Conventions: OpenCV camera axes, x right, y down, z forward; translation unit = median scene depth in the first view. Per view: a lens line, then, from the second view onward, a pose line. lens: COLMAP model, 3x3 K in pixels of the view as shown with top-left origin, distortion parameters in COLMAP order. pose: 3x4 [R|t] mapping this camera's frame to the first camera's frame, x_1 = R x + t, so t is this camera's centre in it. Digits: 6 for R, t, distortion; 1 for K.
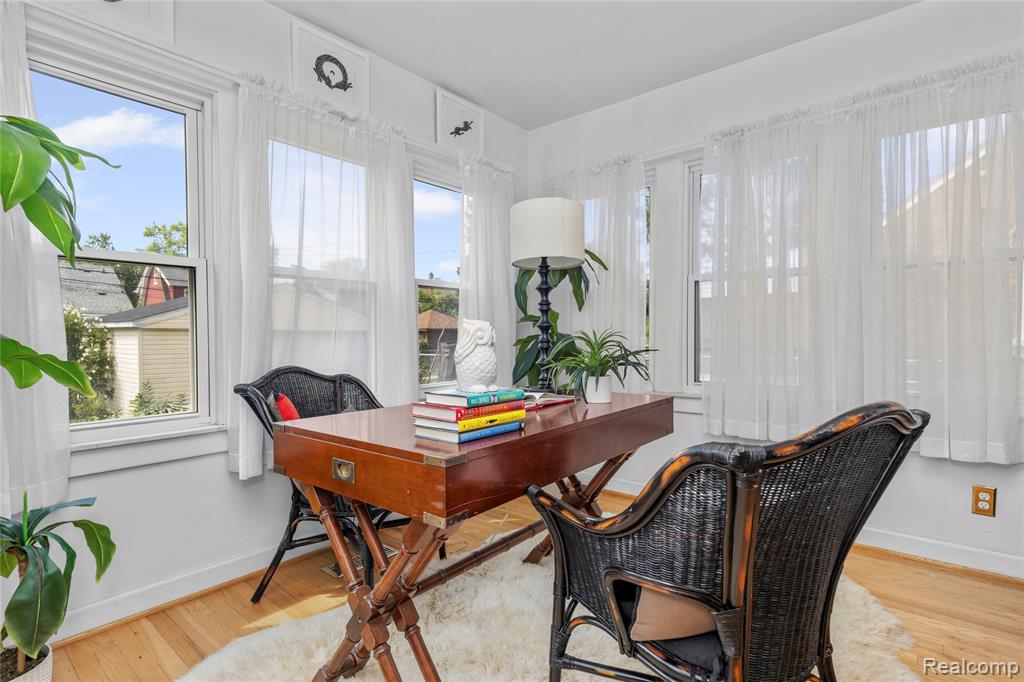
lens RADIAL K [[514.7, 0, 512.0], [0, 514.7, 341.0], [0, 0, 1]] dist [0.013099, -0.000288]
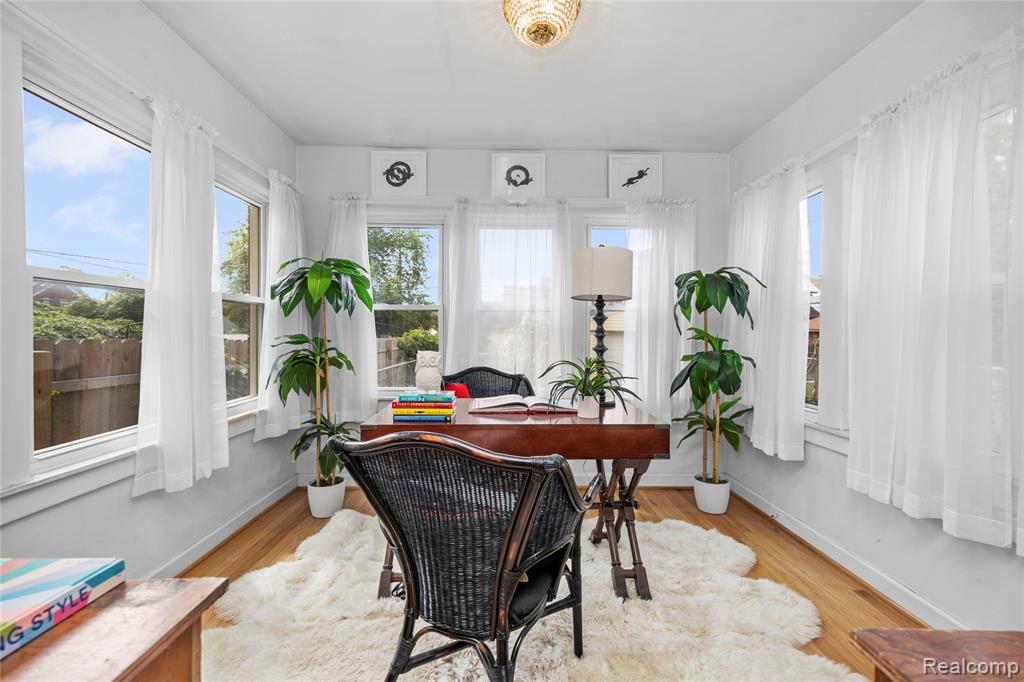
lens RADIAL K [[437.4, 0, 512.0], [0, 437.4, 341.0], [0, 0, 1]] dist [-0.001289, -0.000392]
pose [[0.649070, 0.028989, -0.760176, 0.646352], [-0.020233, 0.999578, 0.020843, -0.059792], [0.760460, 0.001852, 0.649383, 0.151451]]
